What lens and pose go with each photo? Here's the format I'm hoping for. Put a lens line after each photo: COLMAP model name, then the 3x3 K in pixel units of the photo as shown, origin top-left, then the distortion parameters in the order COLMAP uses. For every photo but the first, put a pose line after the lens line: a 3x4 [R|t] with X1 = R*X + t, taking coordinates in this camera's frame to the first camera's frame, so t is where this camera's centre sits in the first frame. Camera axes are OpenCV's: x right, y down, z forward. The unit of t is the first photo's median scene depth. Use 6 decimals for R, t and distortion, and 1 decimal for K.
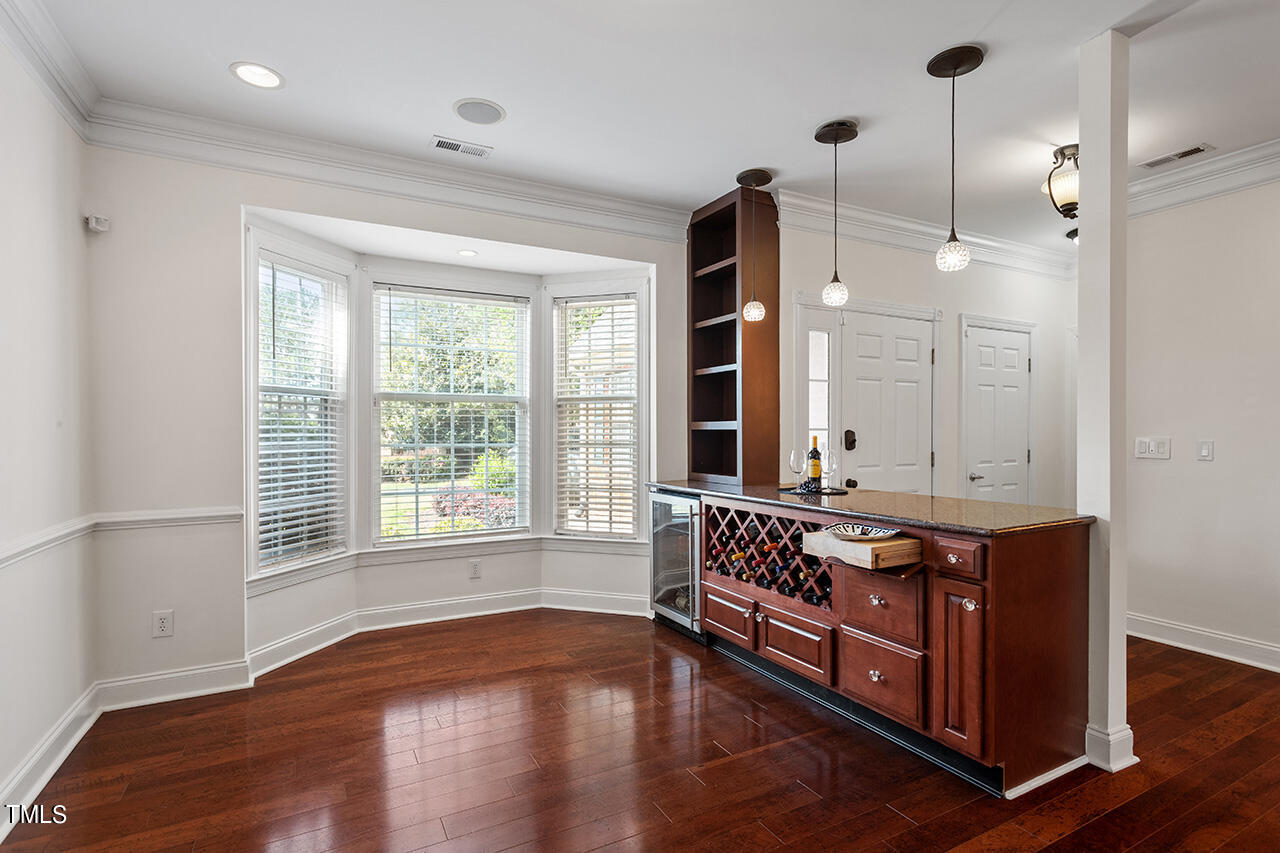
lens RADIAL K [[624.4, 0, 642.2], [0, 624.4, 431.7], [0, 0, 1]] dist [-0.004454, 0.002203]
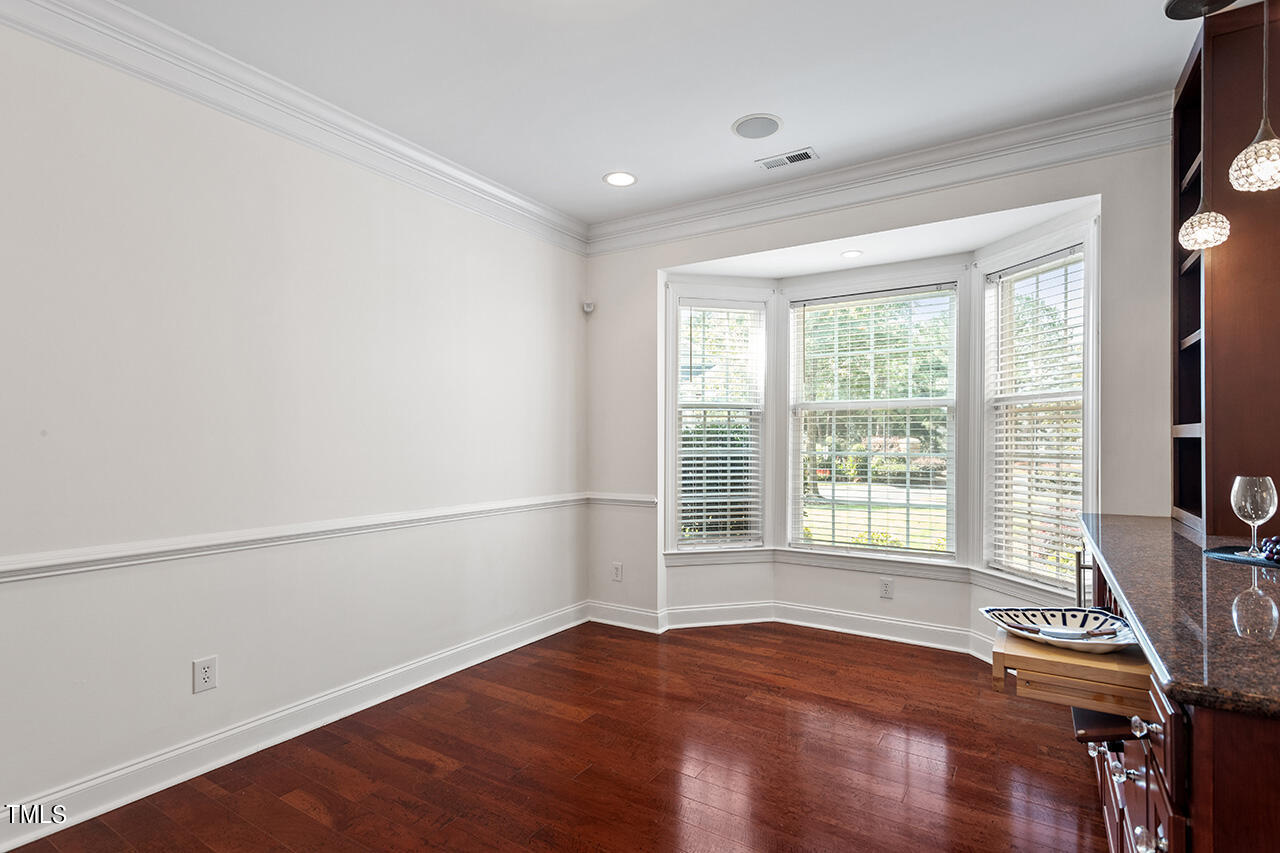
lens RADIAL K [[616.9, 0, 641.5], [0, 616.9, 430.7], [0, 0, 1]] dist [0.005463, 0.000317]
pose [[0.492944, -0.011125, -0.869990, 0.393340], [-0.001348, 0.999907, -0.013550, -0.000698], [0.870060, 0.007852, 0.492883, 0.258259]]
